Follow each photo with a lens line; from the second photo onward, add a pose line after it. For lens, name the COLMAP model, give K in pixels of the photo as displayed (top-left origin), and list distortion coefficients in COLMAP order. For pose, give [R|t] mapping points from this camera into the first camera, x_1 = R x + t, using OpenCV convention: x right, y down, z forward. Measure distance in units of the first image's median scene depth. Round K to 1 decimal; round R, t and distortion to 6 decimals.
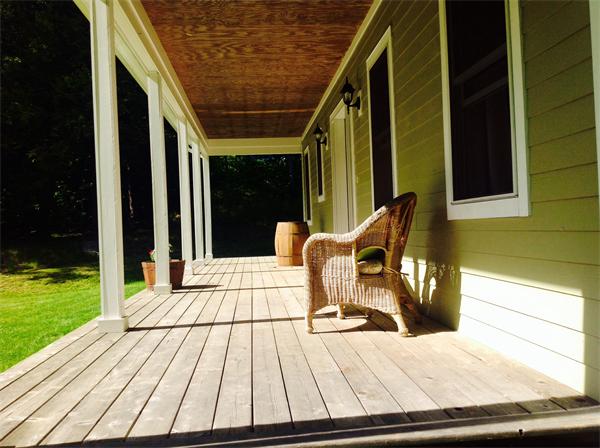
lens RADIAL K [[571.6, 0, 300.7], [0, 571.6, 255.4], [0, 0, 1]] dist [0.047602, 0.001608]
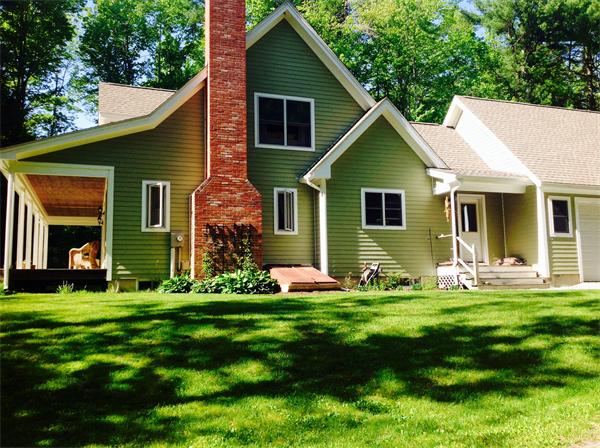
lens RADIAL K [[601.0, 0, 300.0], [0, 601.0, 224.0], [0, 0, 1]] dist [0.165112, -0.455288]
pose [[0.970580, 0.051834, 0.235135, 0.232905], [-0.011047, 0.985111, -0.171563, 0.214965], [-0.240526, 0.163918, 0.956702, -1.515729]]
